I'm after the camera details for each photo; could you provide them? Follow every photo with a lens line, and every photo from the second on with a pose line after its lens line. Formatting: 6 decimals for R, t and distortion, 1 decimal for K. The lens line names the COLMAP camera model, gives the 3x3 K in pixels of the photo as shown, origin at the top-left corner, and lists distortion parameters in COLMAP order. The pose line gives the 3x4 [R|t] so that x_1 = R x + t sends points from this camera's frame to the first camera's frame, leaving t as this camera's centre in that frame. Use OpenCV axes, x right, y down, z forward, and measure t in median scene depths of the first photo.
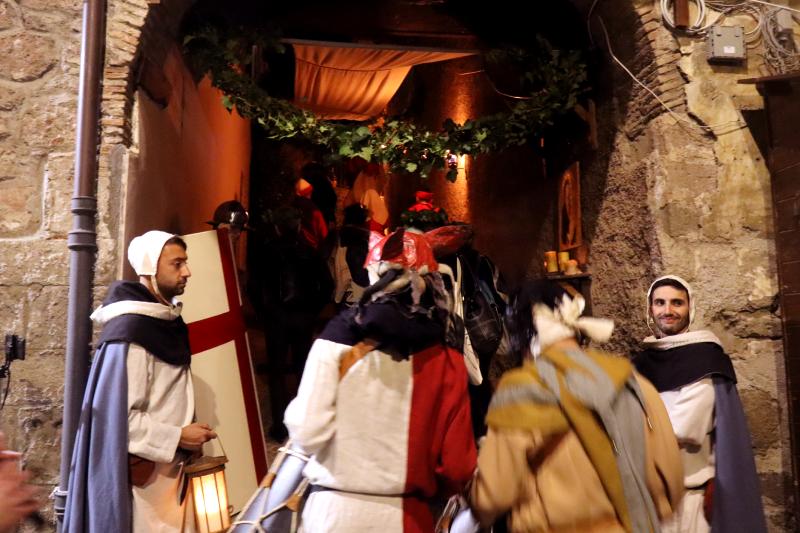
lens RADIAL K [[675.0, 0, 399.6], [0, 675.0, 261.7], [0, 0, 1]] dist [0.004965, 0.005464]
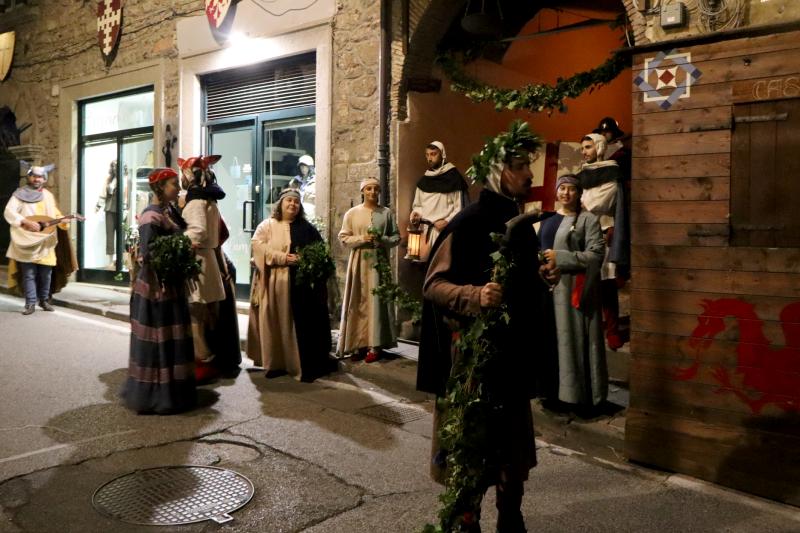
lens RADIAL K [[675.0, 0, 401.0], [0, 675.0, 267.5], [0, 0, 1]] dist [0.004965, 0.005464]
pose [[0.713443, 0.053626, -0.698658, 1.231416], [0.046614, 0.991226, 0.123683, 0.044848], [0.699161, -0.120808, 0.704684, -0.680717]]
